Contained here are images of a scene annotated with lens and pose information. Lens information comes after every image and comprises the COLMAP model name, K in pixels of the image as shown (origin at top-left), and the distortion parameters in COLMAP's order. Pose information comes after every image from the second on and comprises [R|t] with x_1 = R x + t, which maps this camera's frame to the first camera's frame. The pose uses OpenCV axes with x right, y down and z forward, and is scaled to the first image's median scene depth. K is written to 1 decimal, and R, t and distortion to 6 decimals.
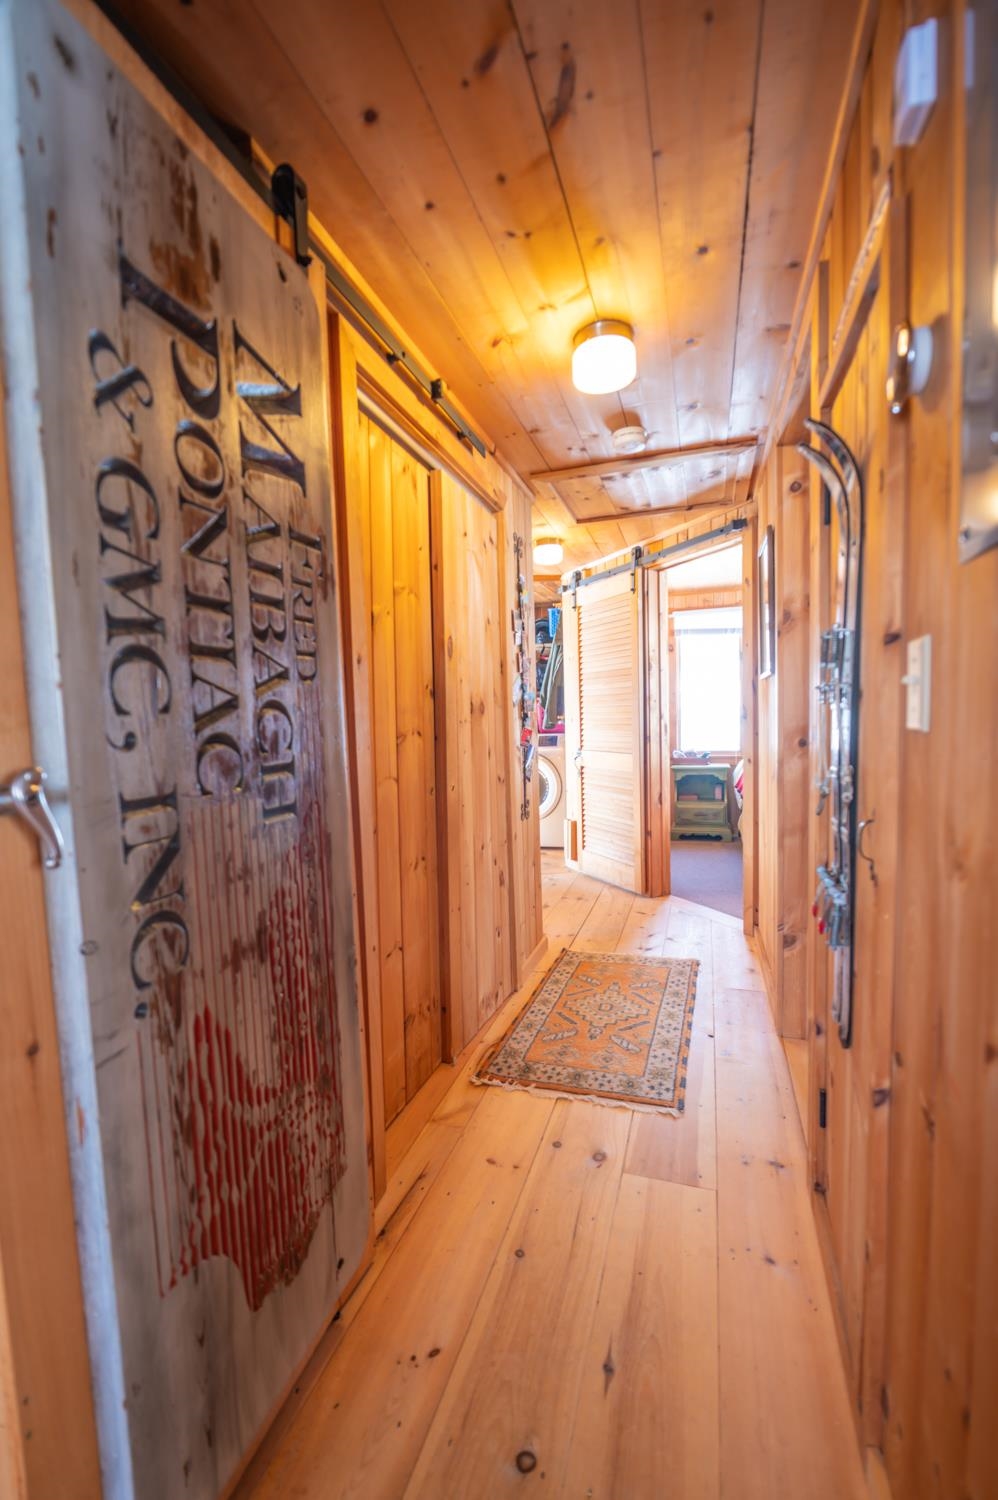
lens RADIAL K [[659.6, 0, 491.4], [0, 659.6, 757.4], [0, 0, 1]] dist [-0.011450, 0.001132]
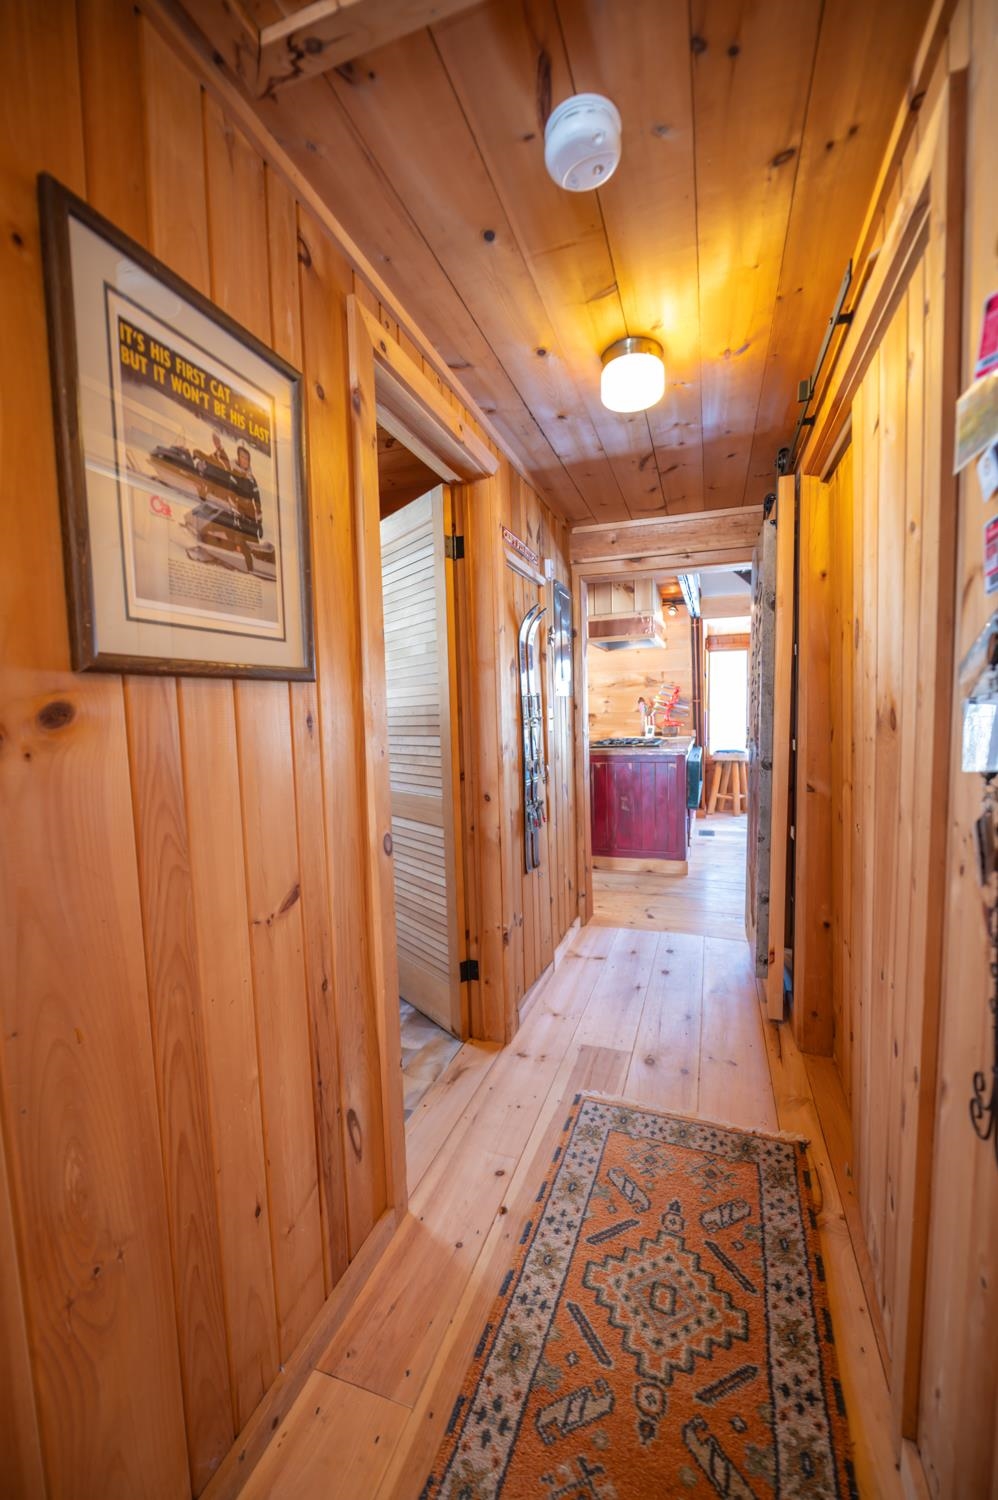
lens RADIAL K [[594.6, 0, 504.0], [0, 594.6, 754.4], [0, 0, 1]] dist [-0.010311, -0.000437]
pose [[-0.998562, 0.049046, 0.021663, 0.284396], [0.051564, 0.989187, 0.137295, -0.129062], [-0.014695, 0.138214, -0.990293, 1.487587]]
